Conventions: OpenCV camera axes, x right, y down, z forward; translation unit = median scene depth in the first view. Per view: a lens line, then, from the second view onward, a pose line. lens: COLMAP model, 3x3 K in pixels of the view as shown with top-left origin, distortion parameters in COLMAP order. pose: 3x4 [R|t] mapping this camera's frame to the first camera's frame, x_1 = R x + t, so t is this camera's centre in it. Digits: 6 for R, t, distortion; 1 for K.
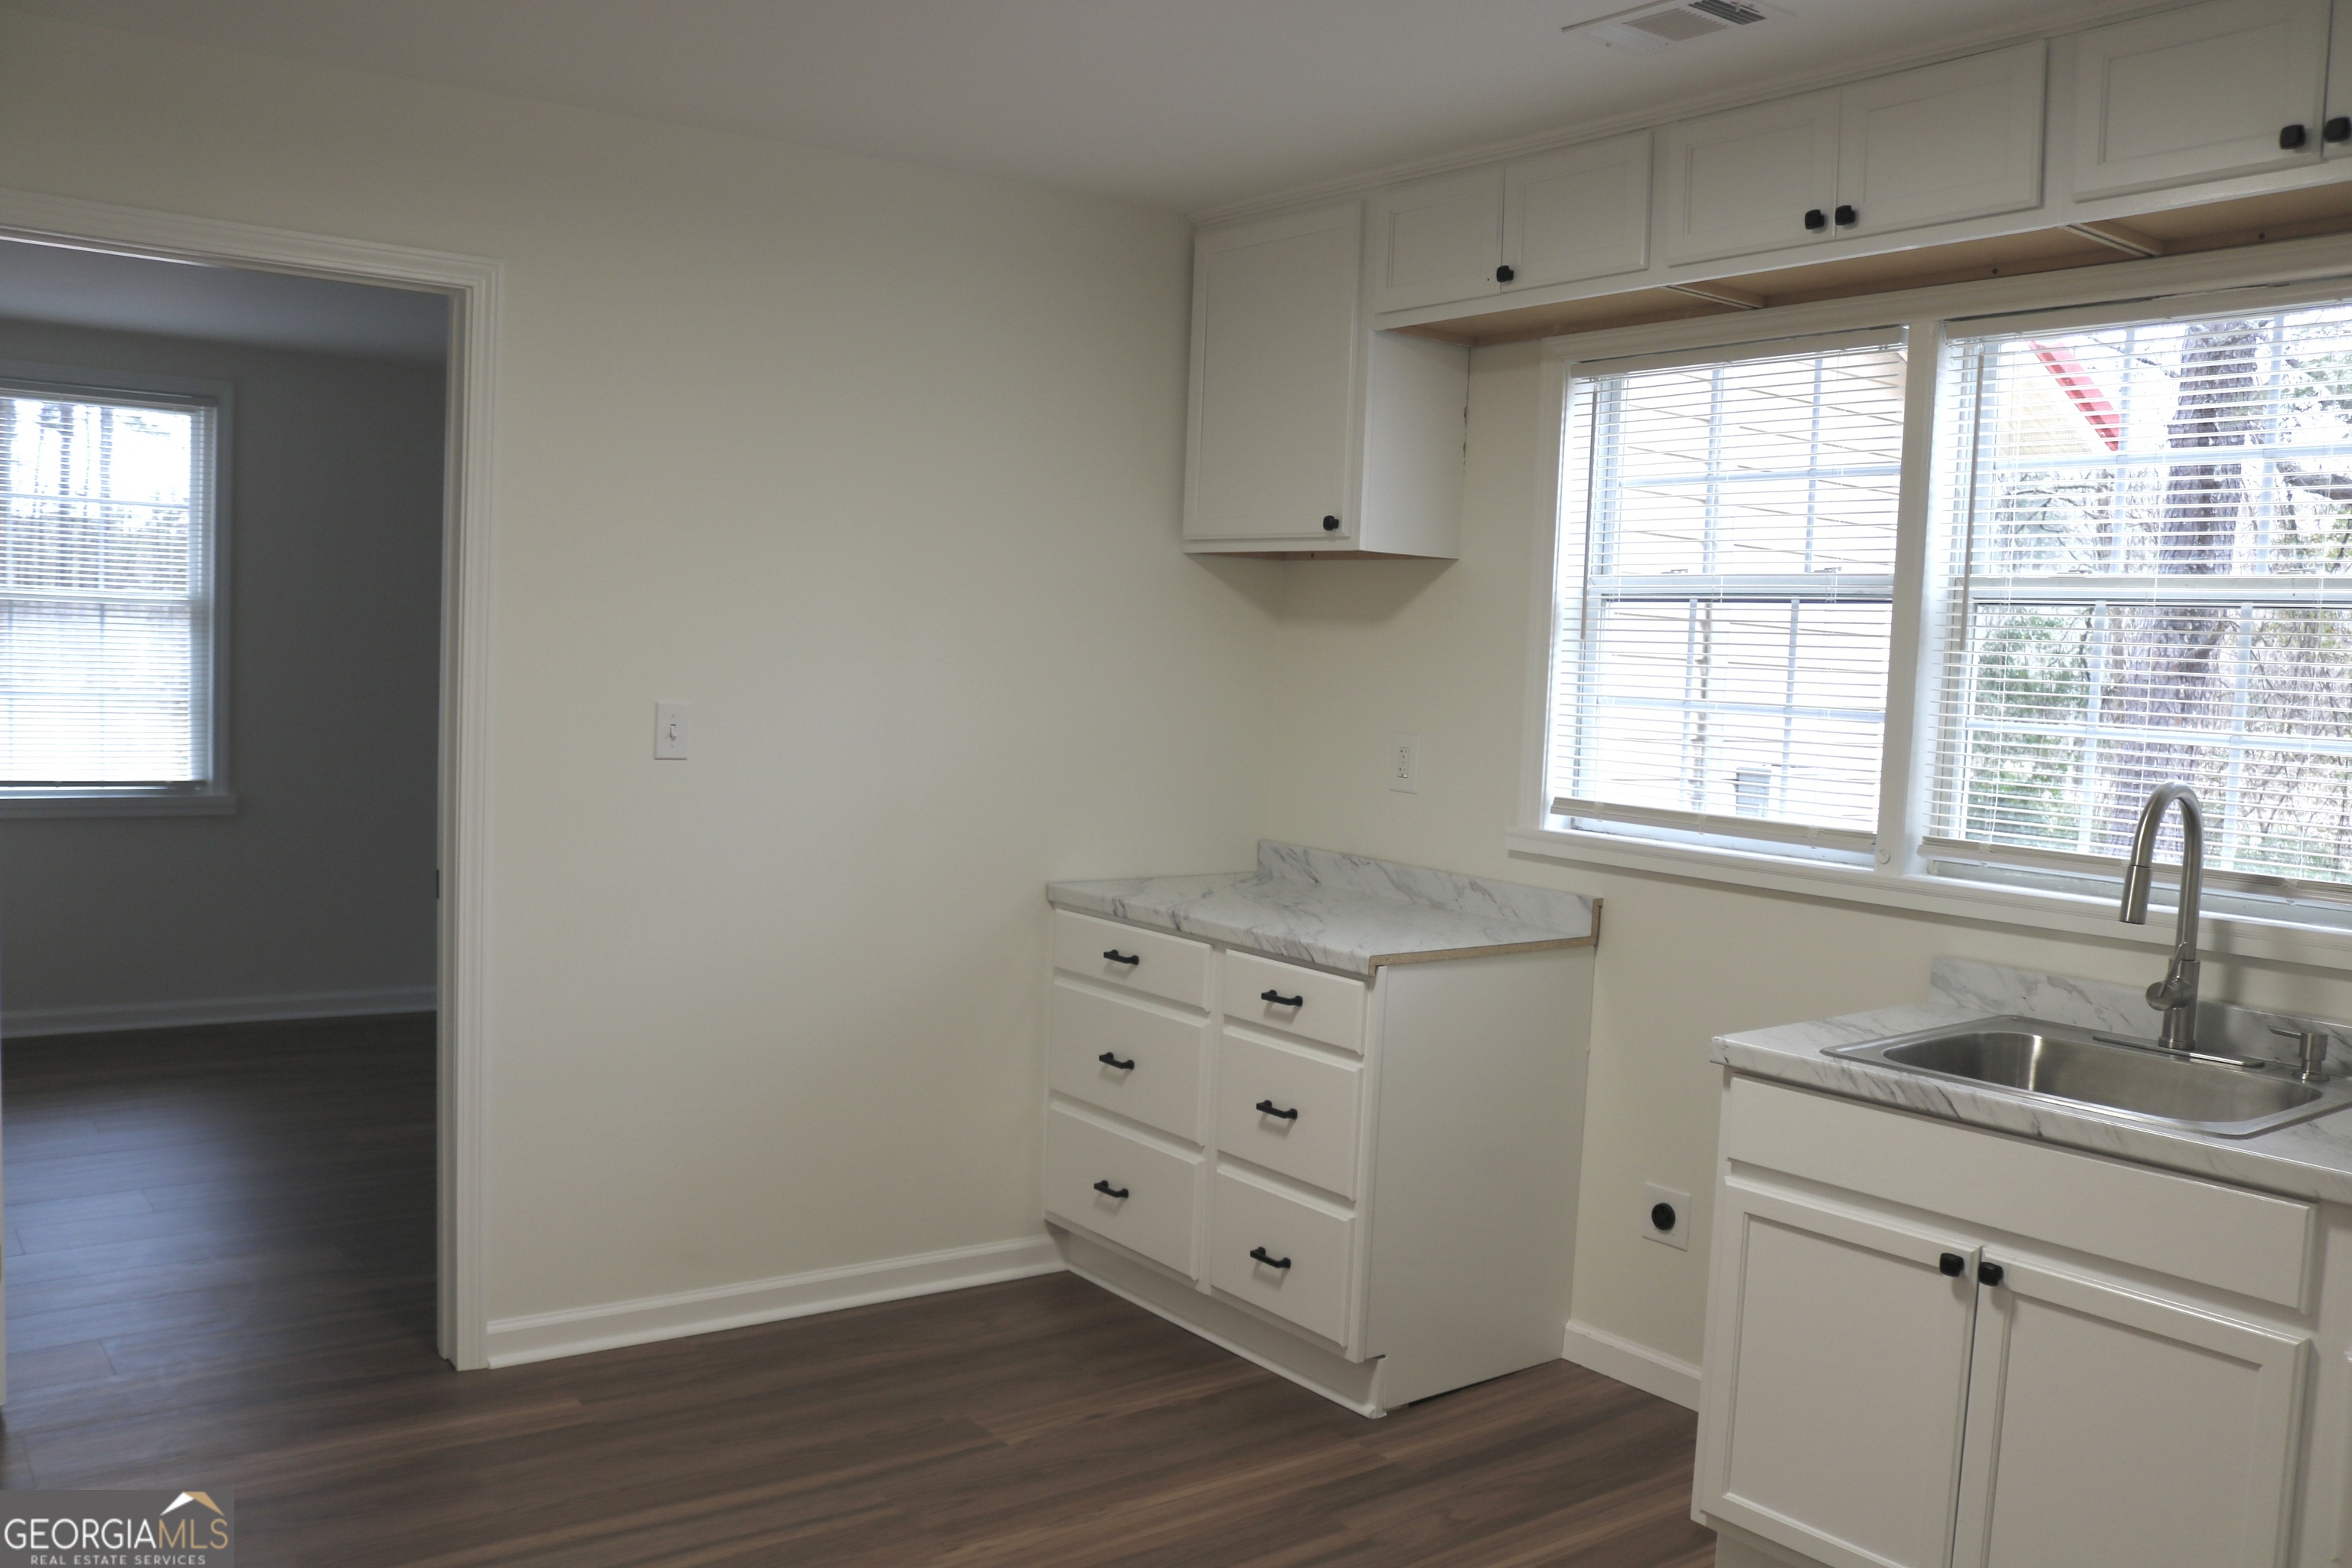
lens RADIAL K [[1925.3, 0, 1173.3], [0, 1925.3, 812.8], [0, 0, 1]] dist [-0.162657, 0.131245]
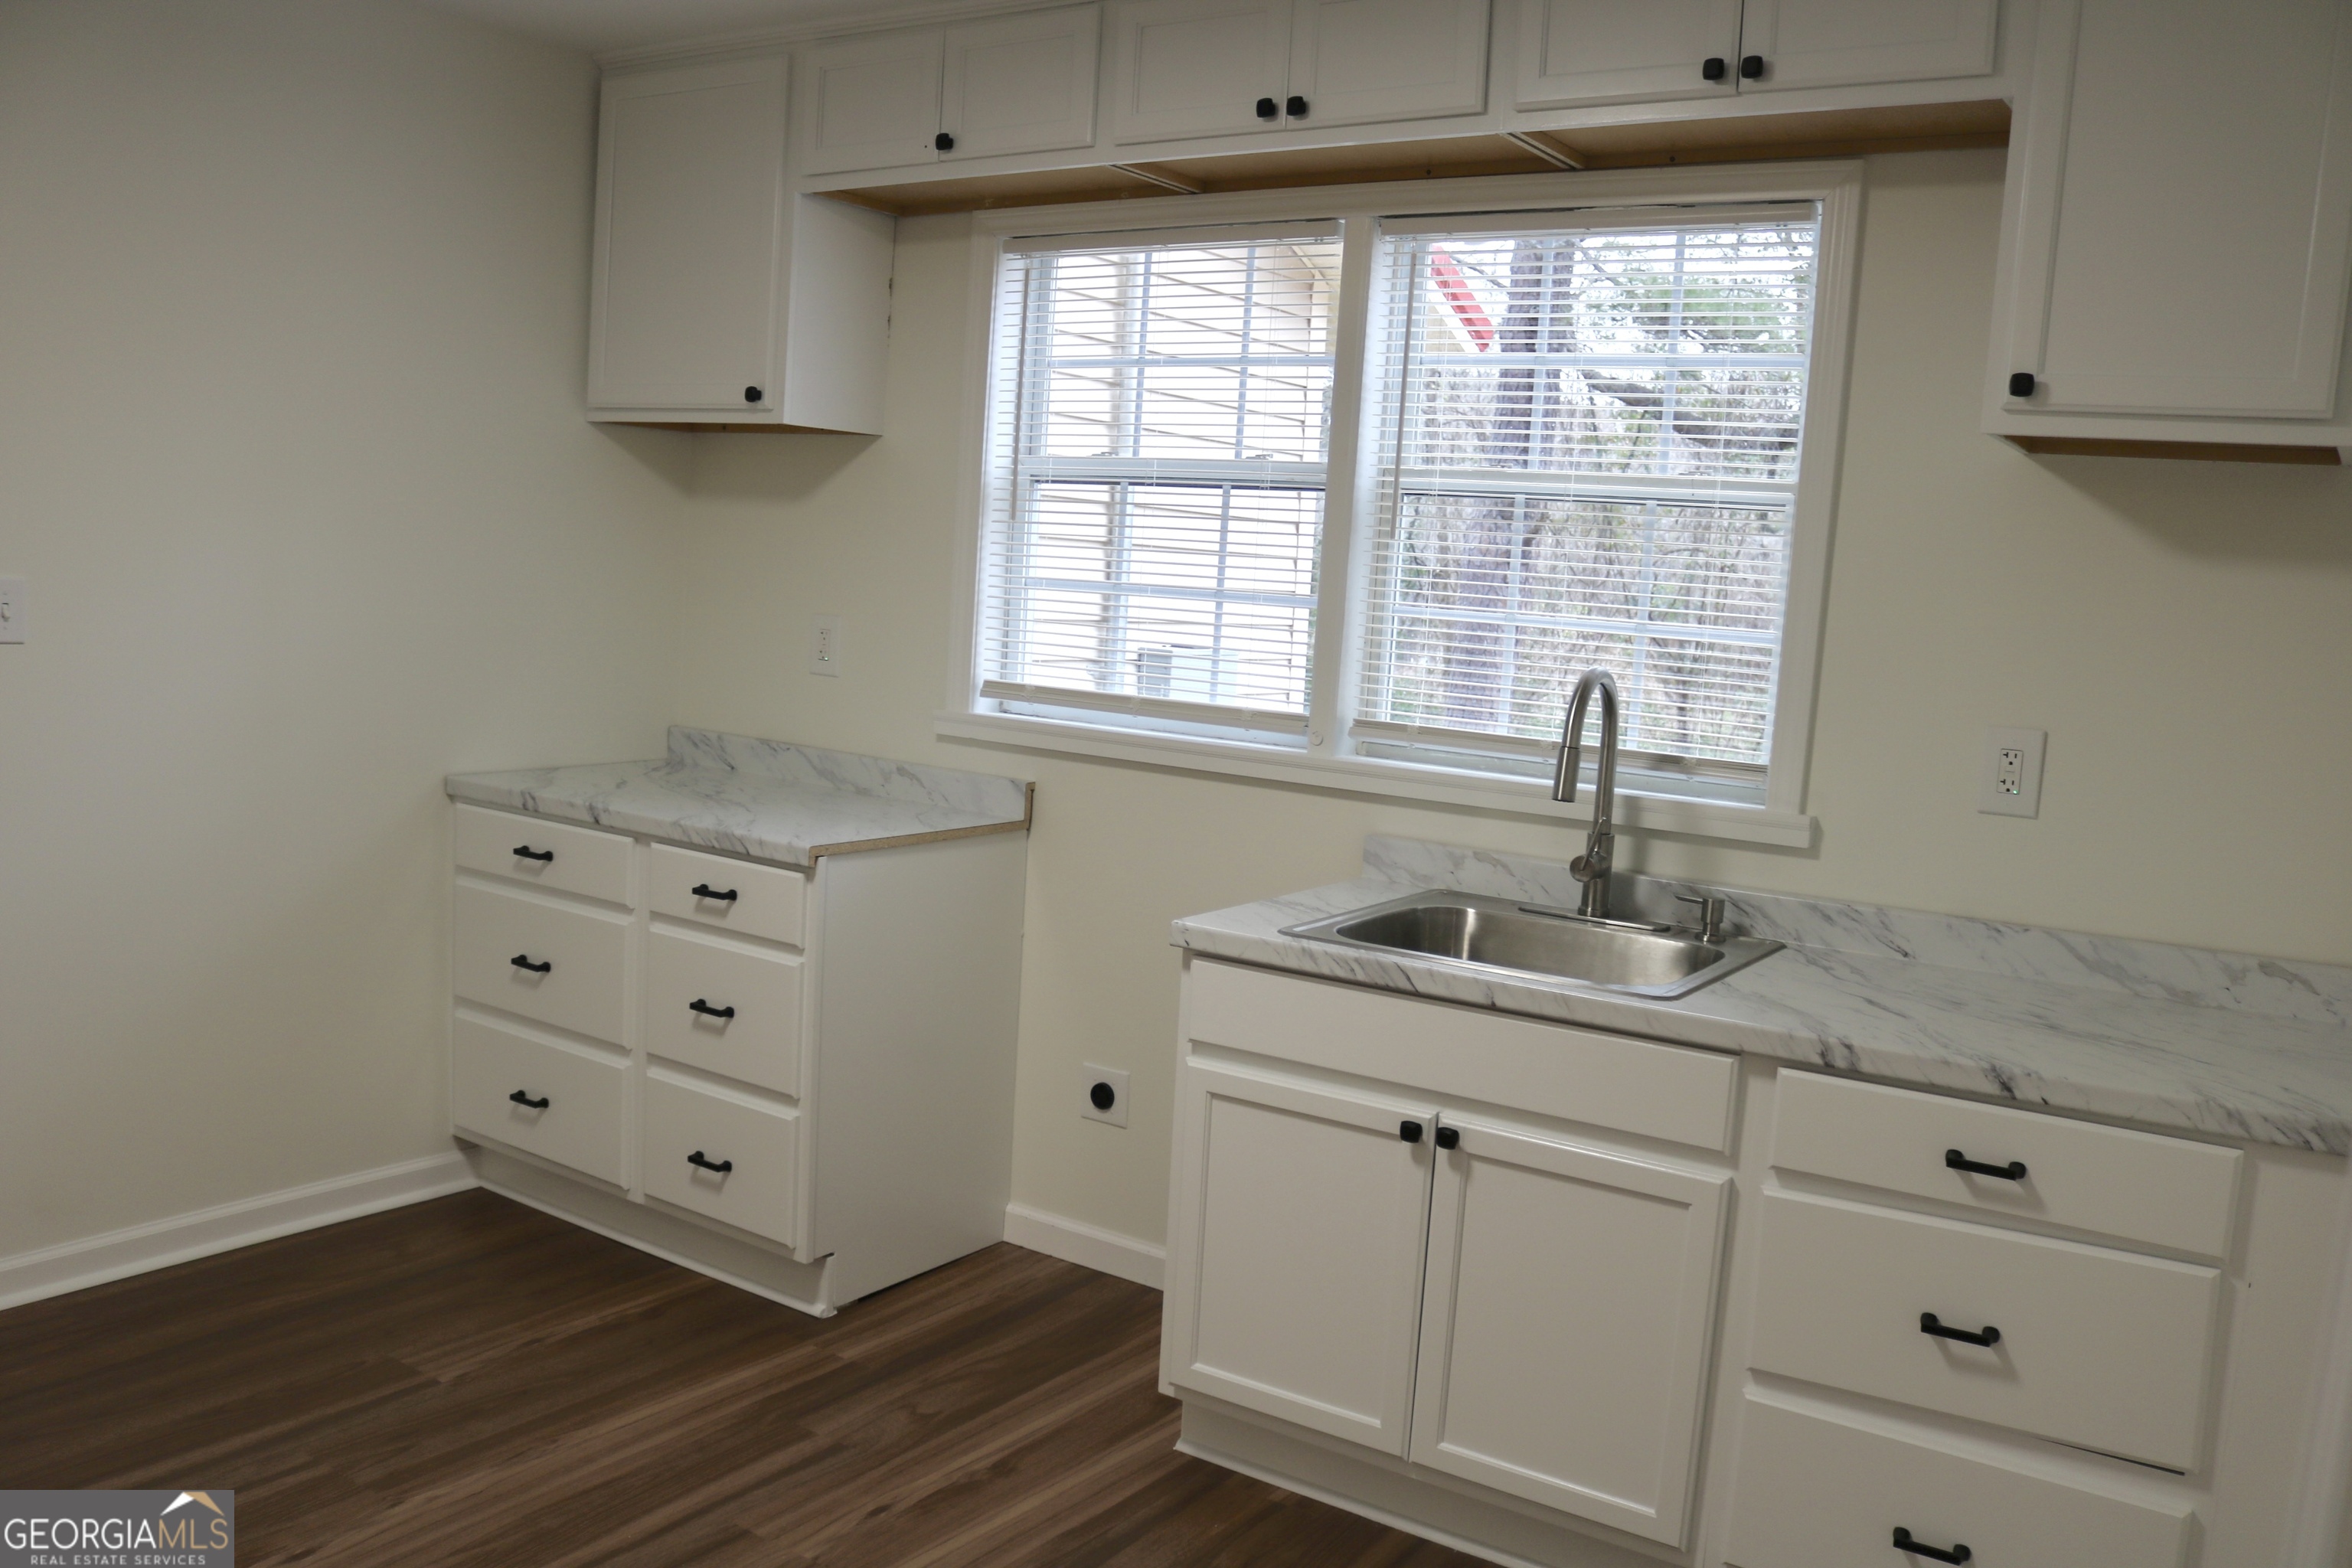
lens RADIAL K [[1925.3, 0, 1173.3], [0, 1925.3, 812.8], [0, 0, 1]] dist [-0.162657, 0.131245]
pose [[0.944423, -0.024114, 0.327848, -0.038466], [0.003081, 0.997911, 0.064524, -0.003836], [-0.328720, -0.059928, 0.942524, 0.030853]]
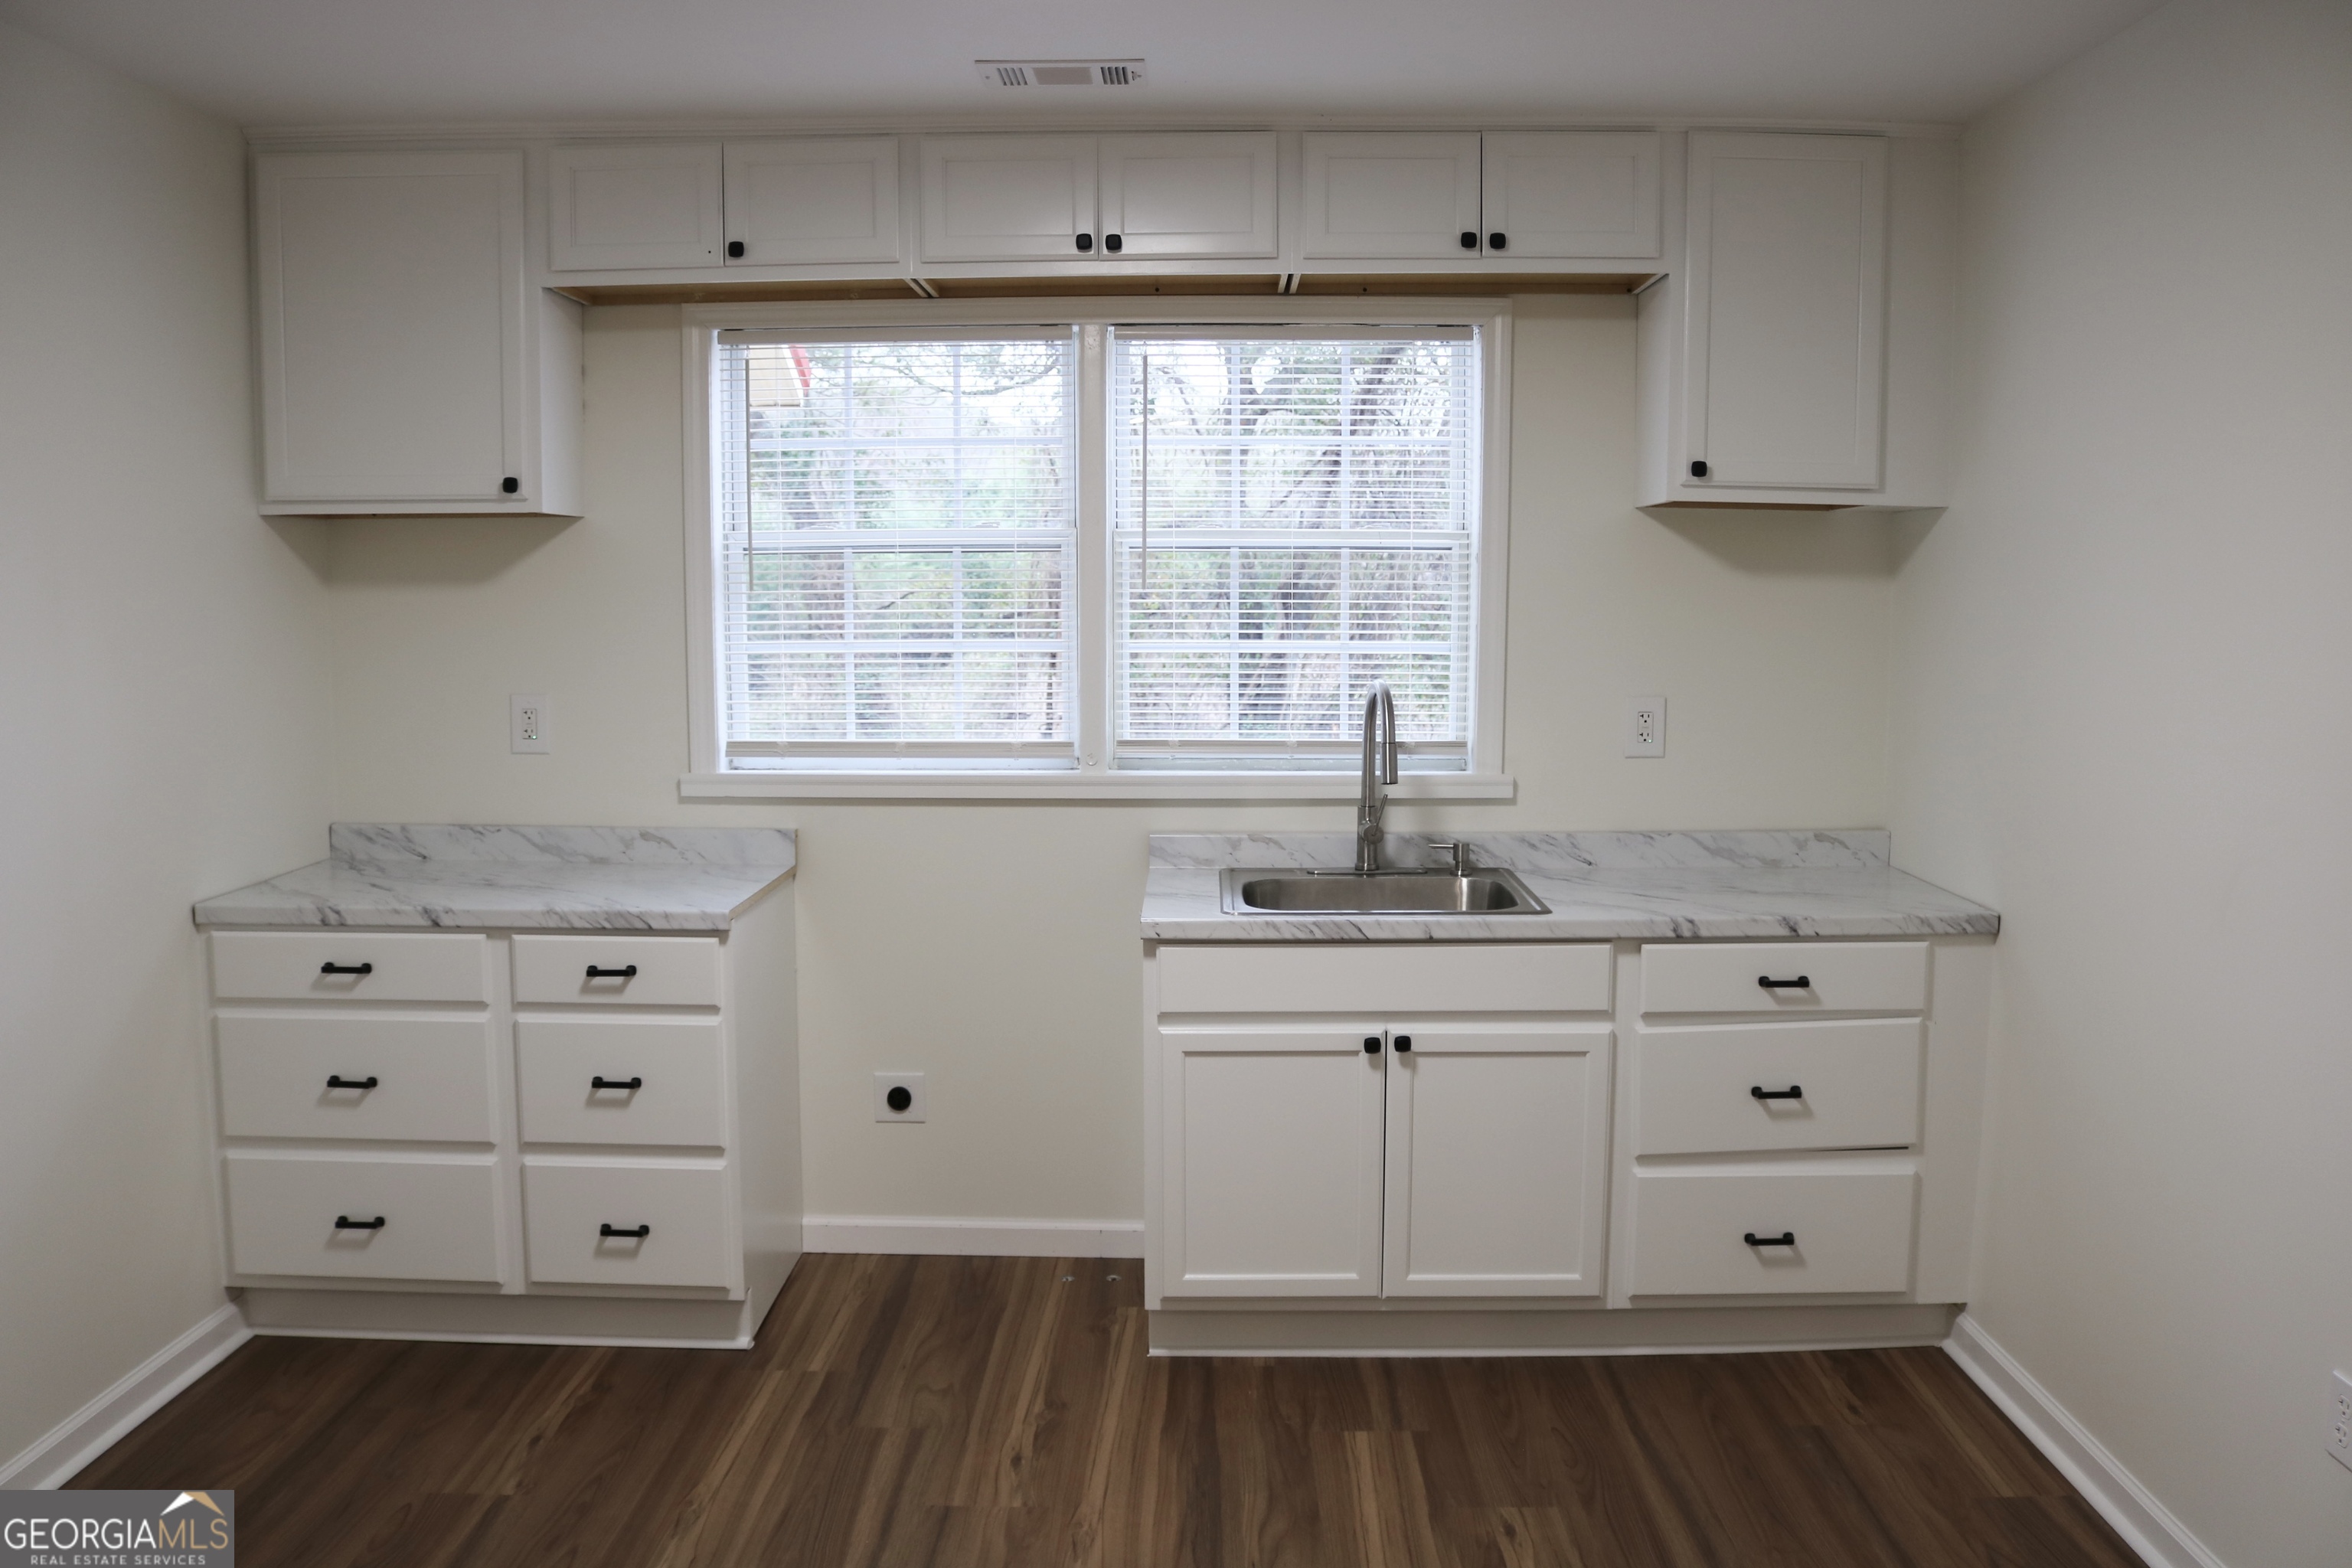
lens RADIAL K [[1922.4, 0, 1173.8], [0, 1922.4, 815.4], [0, 0, 1]] dist [-0.144279, 0.124427]
pose [[0.614061, -0.132415, 0.778071, -0.520076], [0.088761, 0.991158, 0.098627, -0.054567], [-0.784251, 0.008499, 0.620385, 0.162166]]
